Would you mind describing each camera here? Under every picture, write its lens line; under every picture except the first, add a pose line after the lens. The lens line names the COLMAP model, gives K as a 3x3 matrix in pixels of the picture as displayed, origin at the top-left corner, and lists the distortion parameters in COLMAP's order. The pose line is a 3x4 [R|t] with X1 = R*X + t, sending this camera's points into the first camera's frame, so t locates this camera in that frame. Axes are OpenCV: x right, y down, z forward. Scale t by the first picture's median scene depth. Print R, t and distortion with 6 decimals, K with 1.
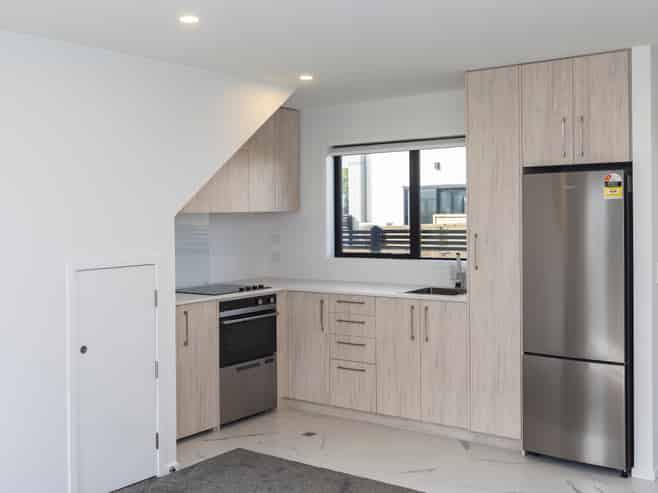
lens RADIAL K [[724.0, 0, 329.0], [0, 724.0, 246.5], [0, 0, 1]] dist [-0.015425, -0.033538]
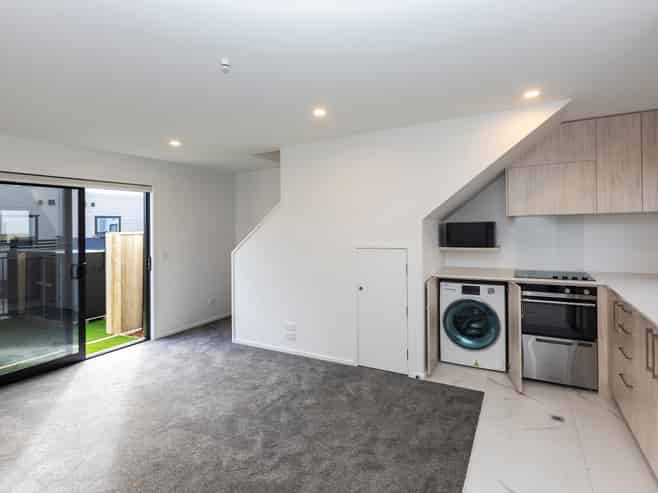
lens RADIAL K [[349.0, 0, 329.7], [0, 349.0, 221.4], [0, 0, 1]] dist [-0.002759, -0.000559]
pose [[0.119384, 0.003237, -0.992843, 0.419867], [-0.019346, 0.999812, 0.000934, -0.028776], [0.992660, 0.019096, 0.119425, 0.552224]]
